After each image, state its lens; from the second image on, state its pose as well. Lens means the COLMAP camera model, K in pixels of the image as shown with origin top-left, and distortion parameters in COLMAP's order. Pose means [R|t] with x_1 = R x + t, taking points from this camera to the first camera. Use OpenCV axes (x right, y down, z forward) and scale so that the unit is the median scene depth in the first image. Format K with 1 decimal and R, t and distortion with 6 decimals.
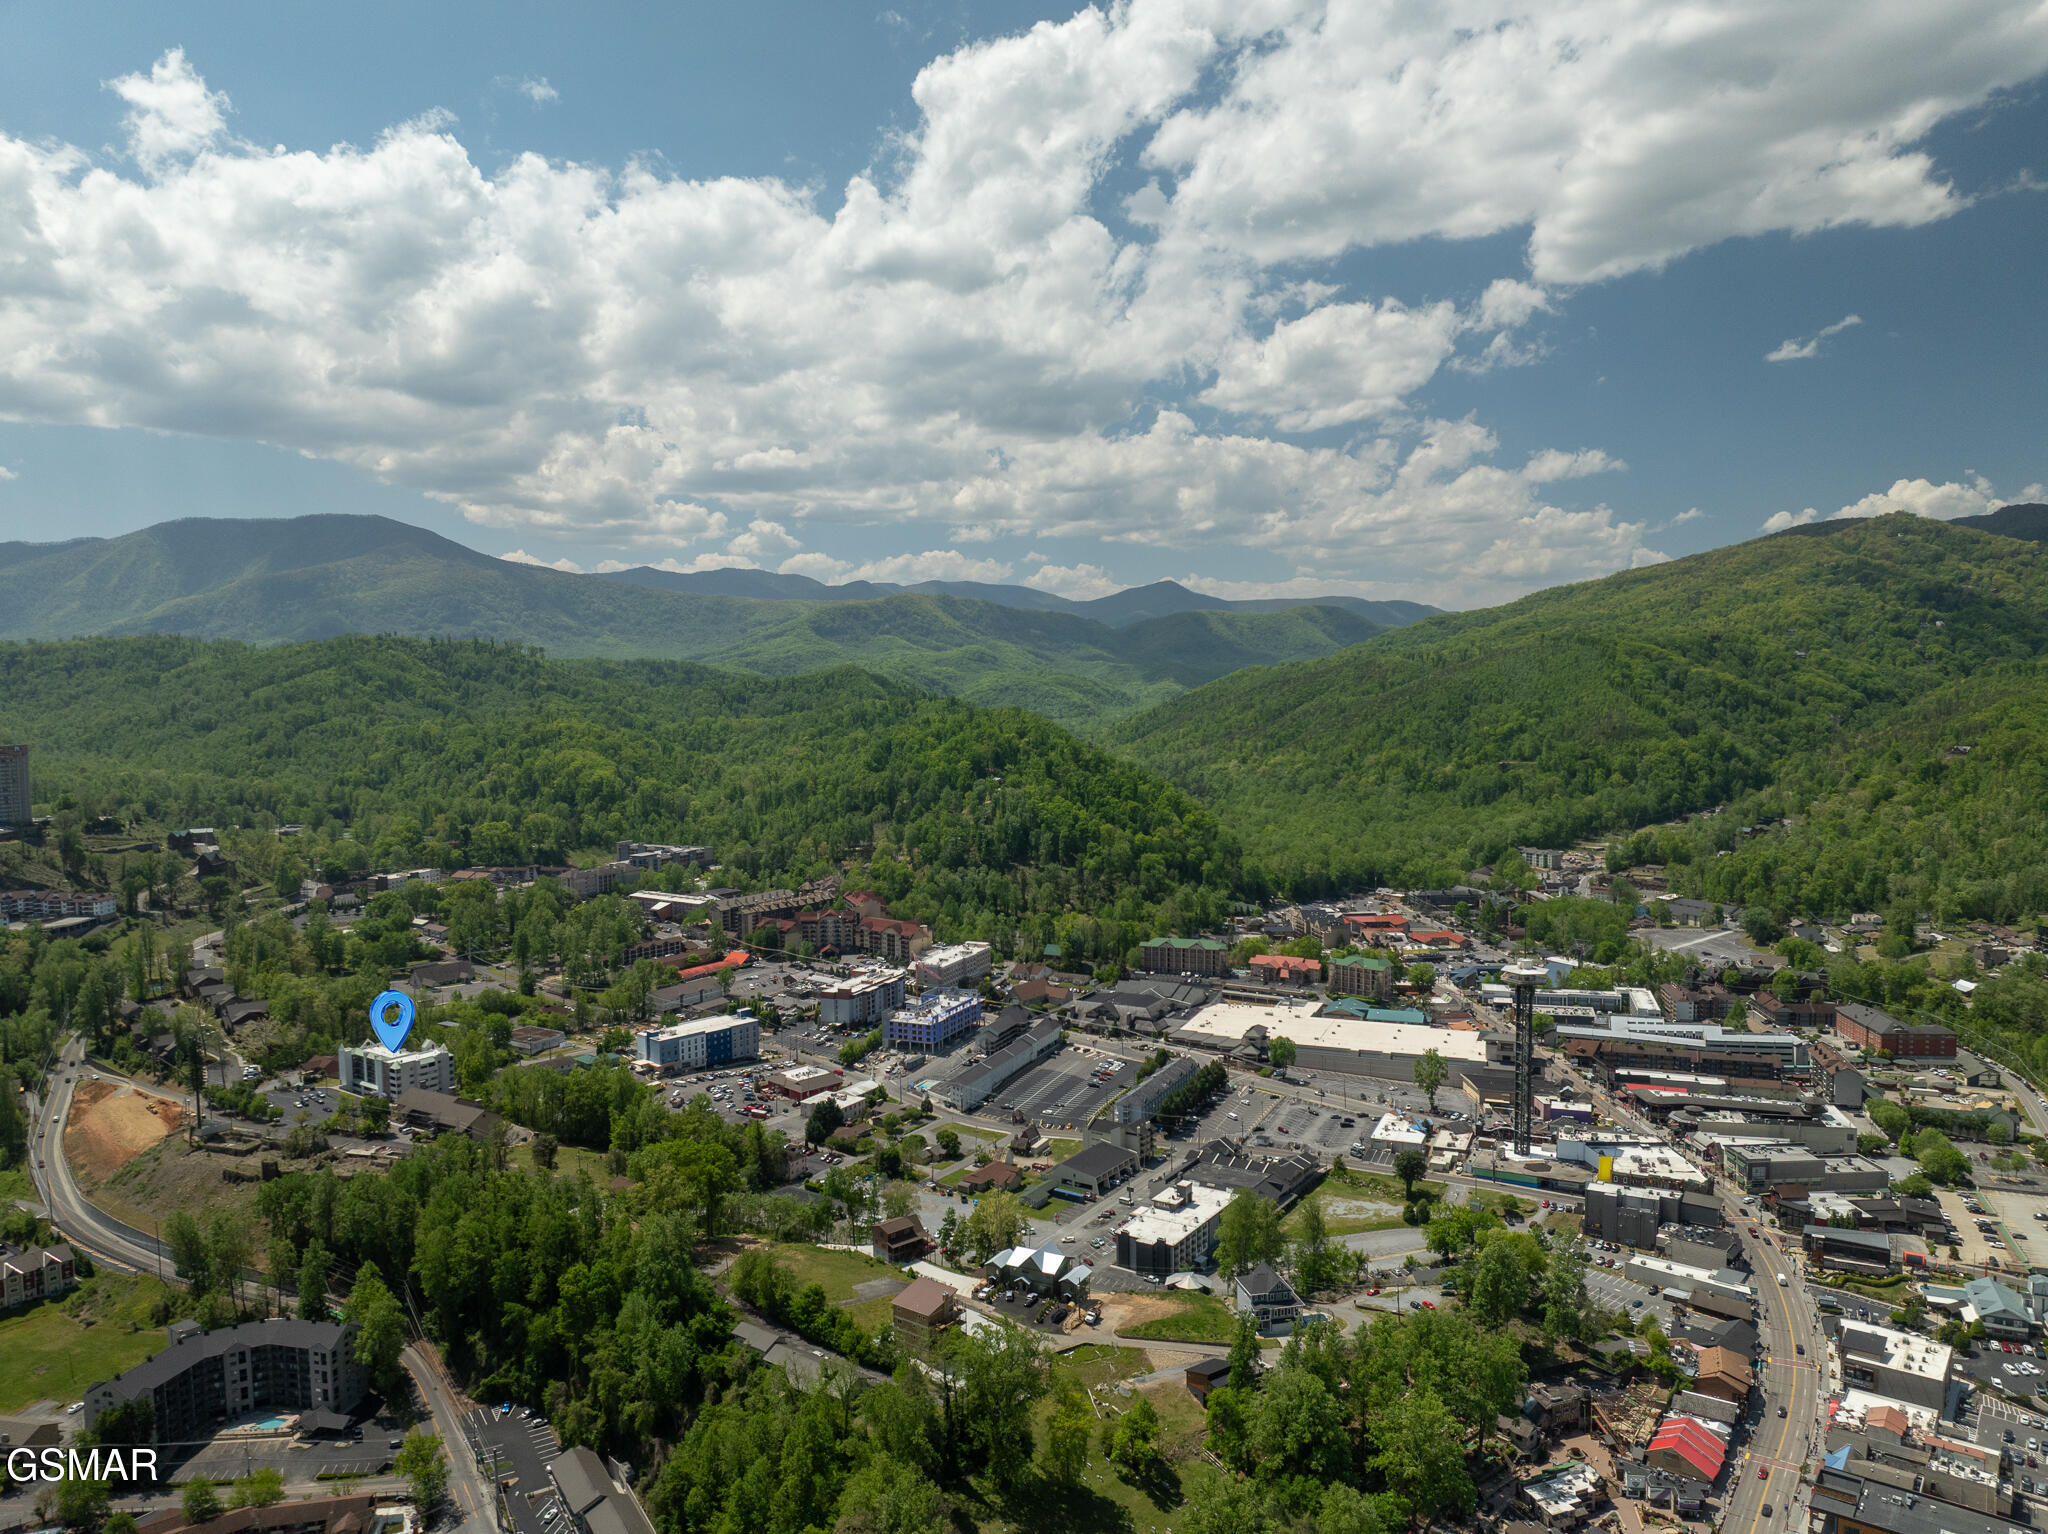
lens RADIAL K [[1431.5, 0, 1028.0], [0, 1431.5, 765.9], [0, 0, 1]] dist [-0.044233, 0.010643]
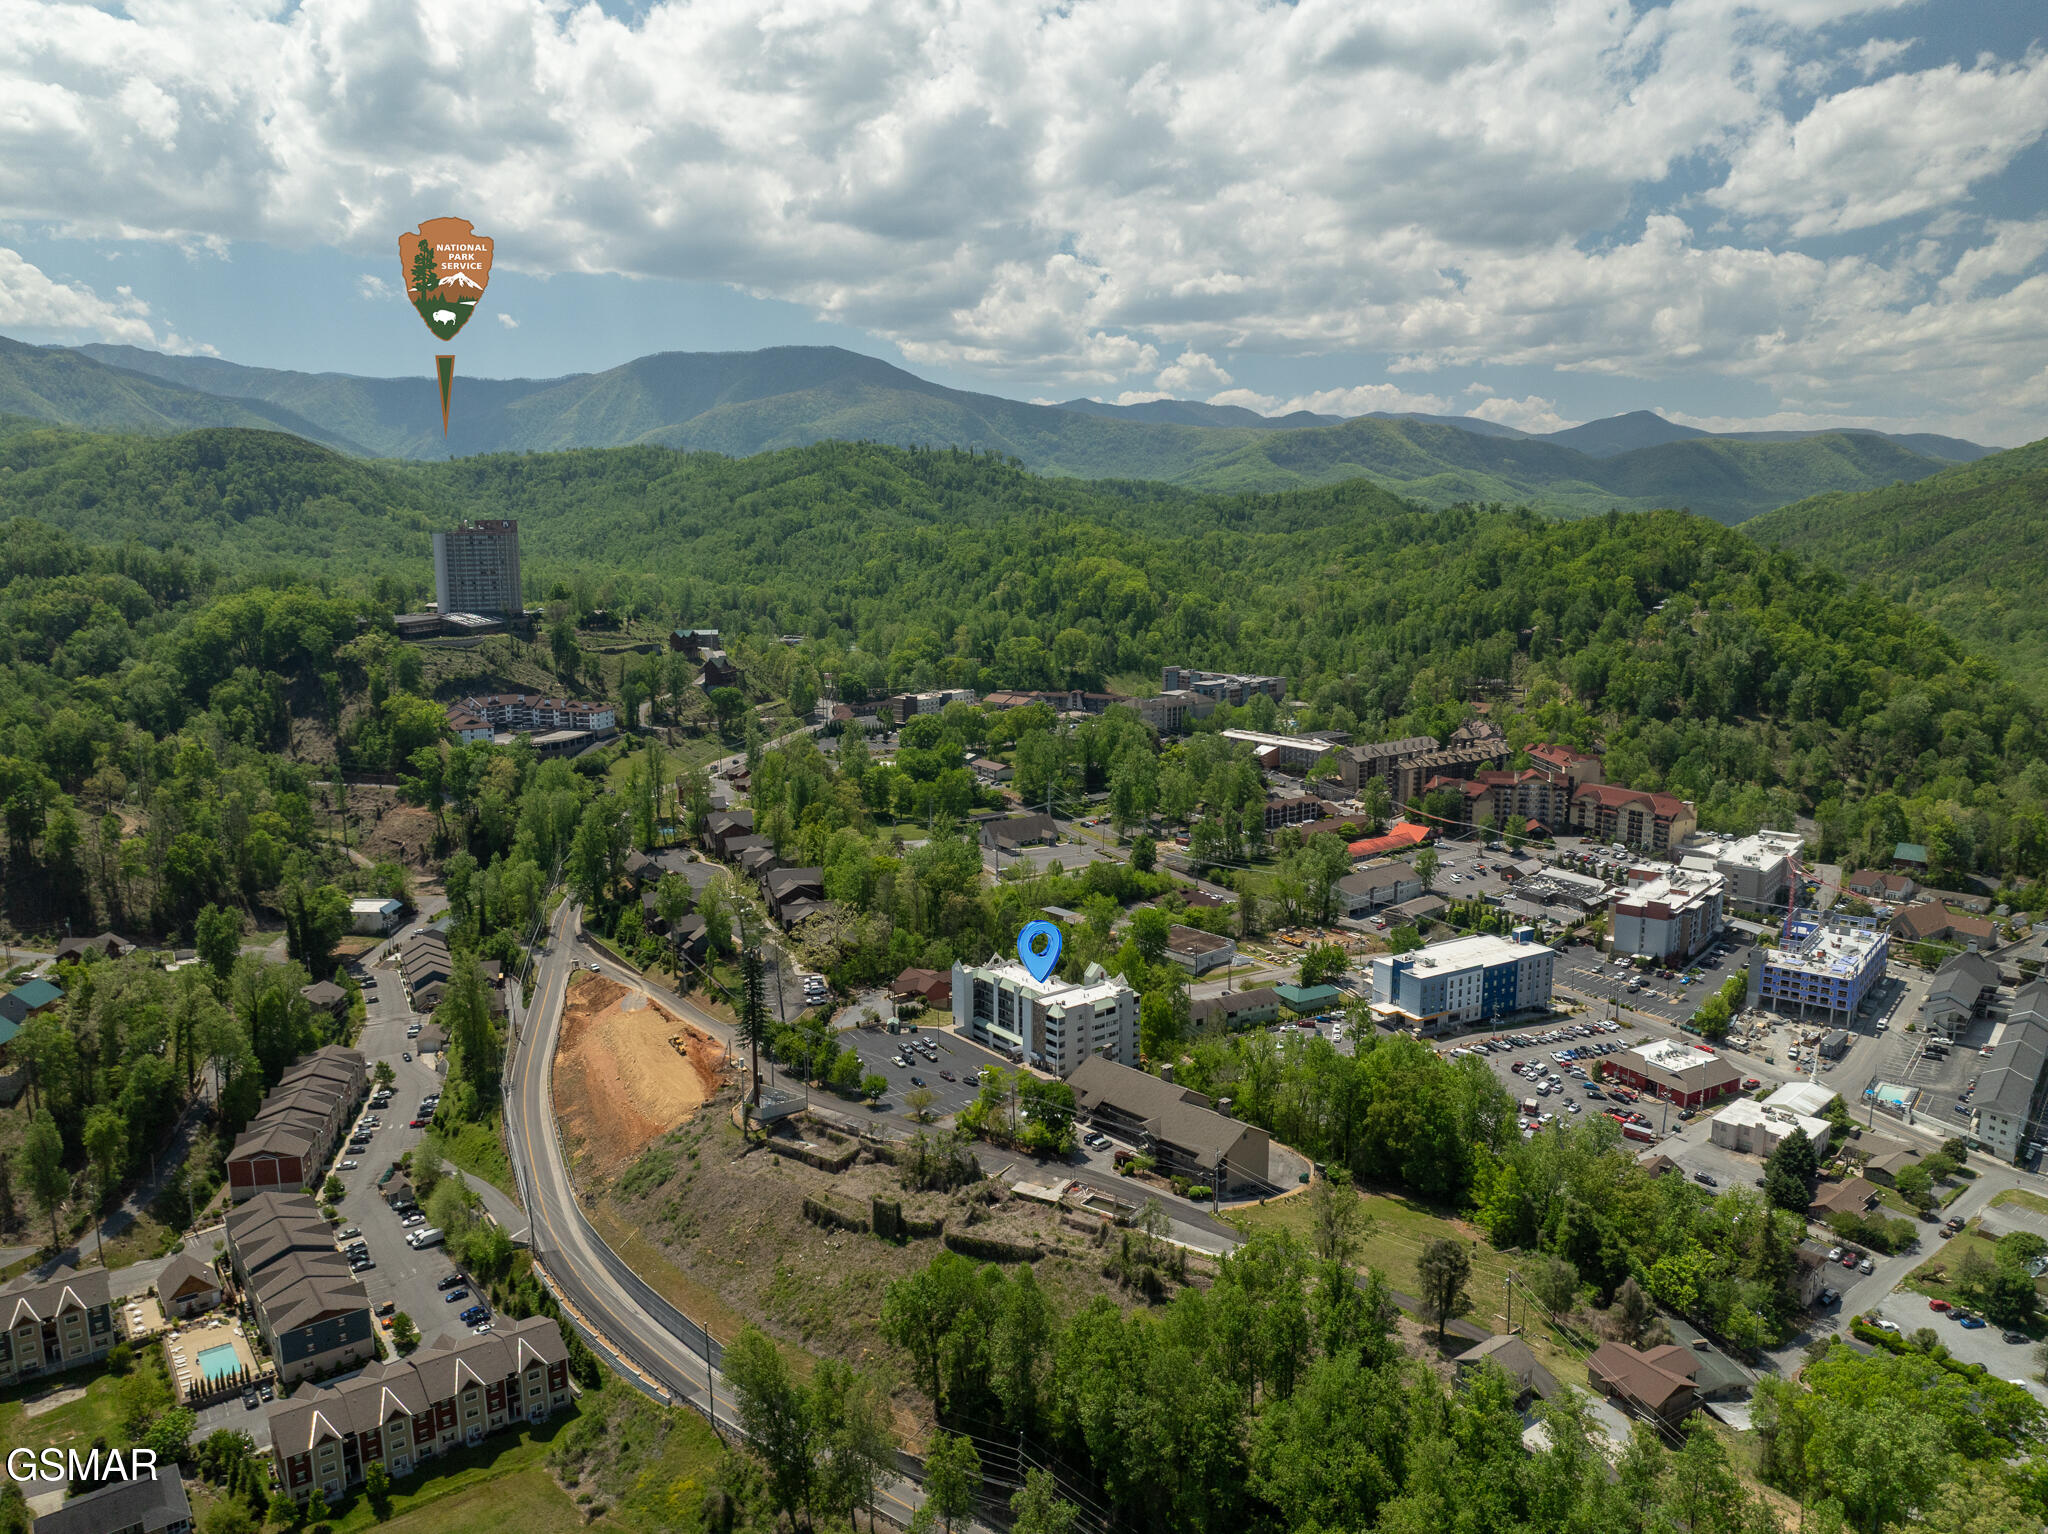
lens RADIAL K [[1447.2, 0, 1034.3], [0, 1447.2, 772.8], [0, 0, 1]] dist [-0.003094, -0.094323]
pose [[0.958634, 0.056964, -0.278883, -0.177968], [-0.025043, 0.992850, 0.116714, 0.026596], [0.283537, -0.104902, 0.953206, 0.264981]]
